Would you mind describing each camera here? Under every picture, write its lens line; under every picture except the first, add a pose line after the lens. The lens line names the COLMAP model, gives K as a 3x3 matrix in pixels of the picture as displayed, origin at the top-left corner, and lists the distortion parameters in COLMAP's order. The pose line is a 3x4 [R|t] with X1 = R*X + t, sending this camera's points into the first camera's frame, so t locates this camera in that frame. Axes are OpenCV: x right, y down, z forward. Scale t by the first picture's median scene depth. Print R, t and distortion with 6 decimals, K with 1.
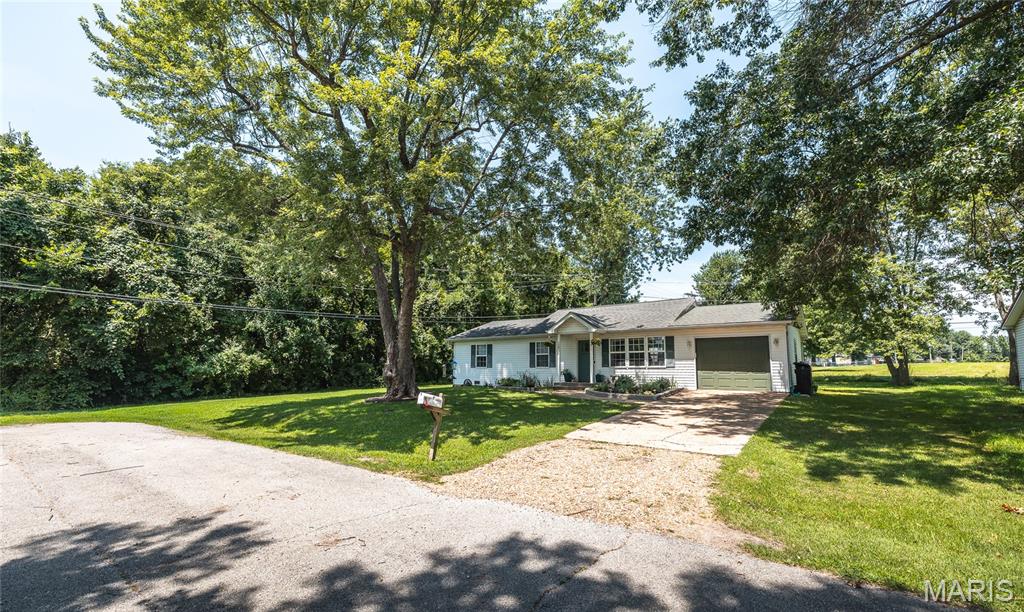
lens RADIAL K [[442.0, 0, 510.8], [0, 442.0, 312.9], [0, 0, 1]] dist [0.002024, -0.001331]
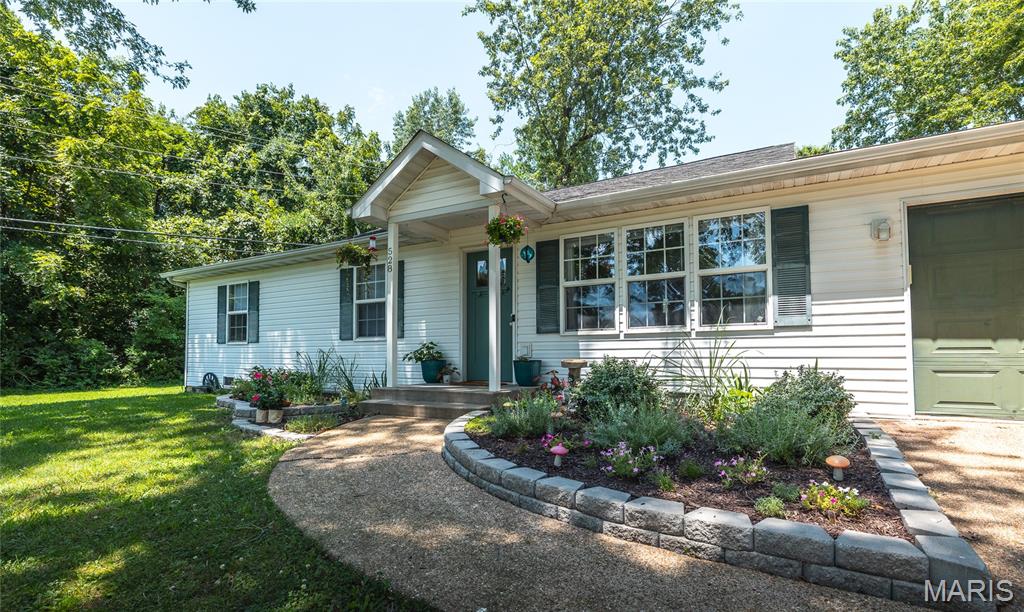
lens RADIAL K [[494.8, 0, 512.8], [0, 494.8, 338.7], [0, 0, 1]] dist [-0.006522, 0.000494]
pose [[0.994511, -0.007021, 0.104396, 0.156494], [-0.003712, 0.994751, 0.102261, 0.092580], [-0.104566, -0.102088, 0.989264, 0.674663]]
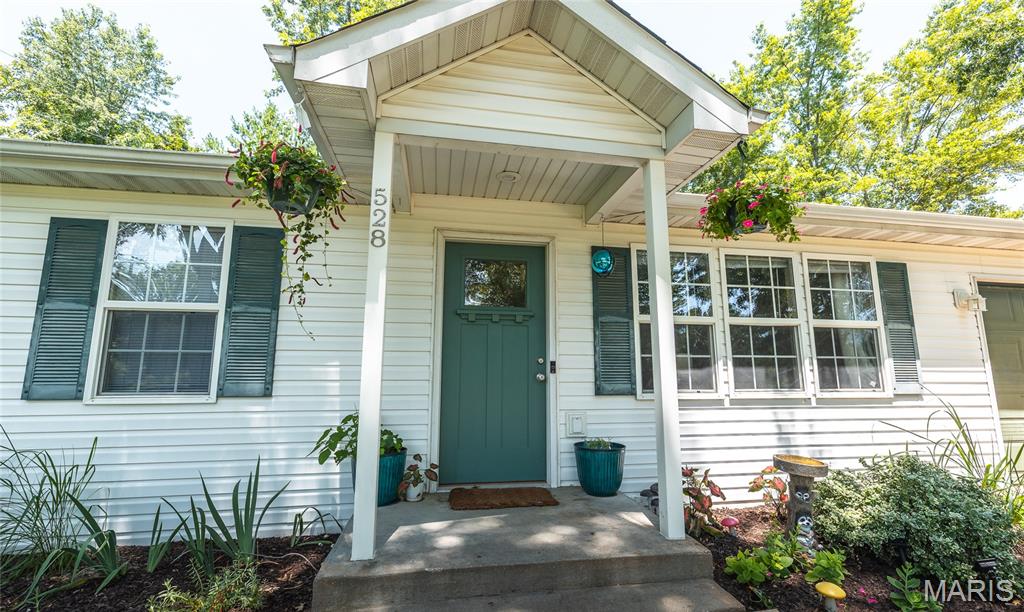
lens RADIAL K [[442.0, 0, 517.3], [0, 442.0, 310.1], [0, 0, 1]] dist [0.002024, -0.001331]
pose [[0.685298, 0.098984, 0.721505, 0.051696], [-0.099551, 0.994153, -0.041834, 0.099755], [-0.721427, -0.043158, 0.691145, 0.909839]]
